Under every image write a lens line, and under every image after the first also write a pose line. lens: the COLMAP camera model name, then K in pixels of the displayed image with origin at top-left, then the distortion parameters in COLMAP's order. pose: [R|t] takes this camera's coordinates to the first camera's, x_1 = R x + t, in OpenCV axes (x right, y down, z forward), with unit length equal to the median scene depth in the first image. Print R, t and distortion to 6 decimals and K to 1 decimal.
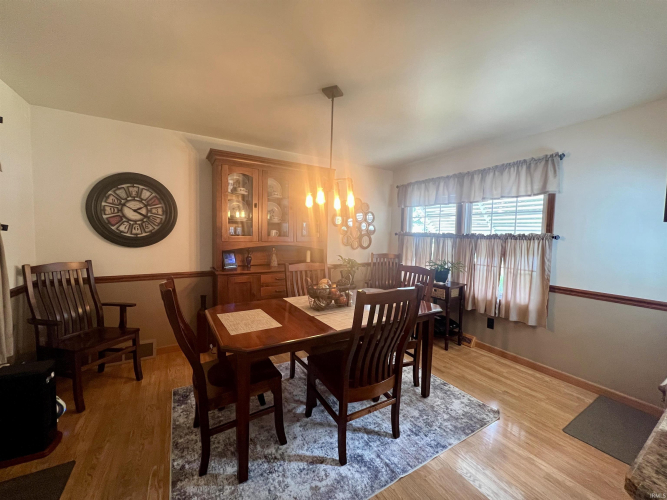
lens RADIAL K [[266.4, 0, 335.8], [0, 266.4, 251.1], [0, 0, 1]] dist [-0.000631, -0.000107]
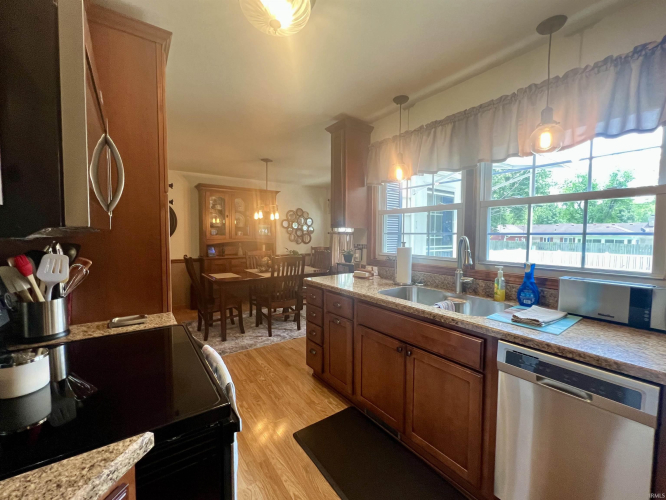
lens RADIAL K [[269.2, 0, 331.6], [0, 269.2, 248.2], [0, 0, 1]] dist [0.001441, 0.000200]
pose [[0.996803, -0.019113, 0.077577, 0.194979], [0.020061, 0.999733, -0.011456, 0.051400], [-0.077337, 0.012976, 0.996921, -0.663016]]
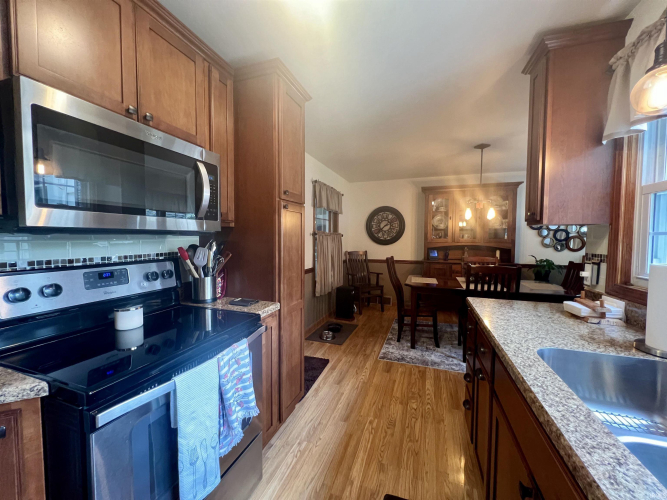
lens RADIAL K [[263.0, 0, 335.0], [0, 263.0, 247.4], [0, 0, 1]] dist [-0.001060, 0.000077]
pose [[0.641199, 0.013360, -0.767258, 0.423596], [-0.041337, 0.998998, -0.017150, 0.045713], [0.766261, 0.042713, 0.641109, -0.434539]]
